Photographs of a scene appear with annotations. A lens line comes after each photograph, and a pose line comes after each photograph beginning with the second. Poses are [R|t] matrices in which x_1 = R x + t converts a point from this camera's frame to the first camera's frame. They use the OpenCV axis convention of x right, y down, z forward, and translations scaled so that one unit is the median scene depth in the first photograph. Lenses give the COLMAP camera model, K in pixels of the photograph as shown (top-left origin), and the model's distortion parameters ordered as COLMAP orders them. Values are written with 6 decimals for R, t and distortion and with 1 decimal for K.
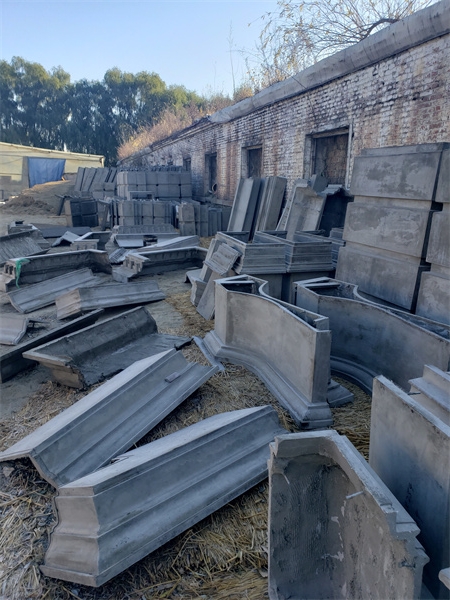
lens RADIAL K [[450.3, 0, 225.9], [0, 450.3, 299.4], [0, 0, 1]] dist [0.002435, -0.009329]
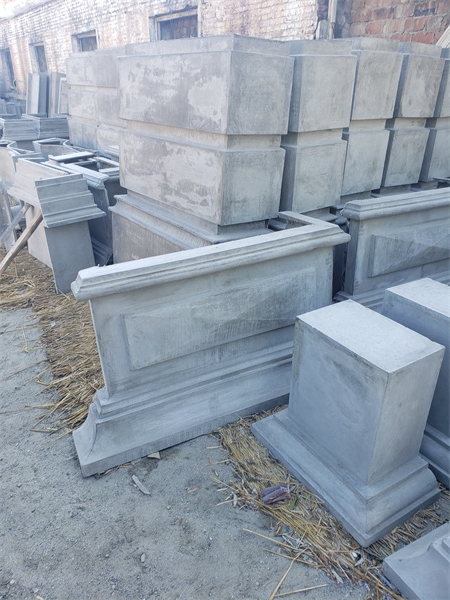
lens RADIAL K [[450.3, 0, 224.1], [0, 450.3, 301.6], [0, 0, 1]] dist [0.002435, -0.009329]
pose [[0.951283, -0.142627, 0.273347, 0.127497], [0.084028, 0.972941, 0.215231, 0.106510], [-0.296649, -0.181777, 0.937527, -0.383638]]
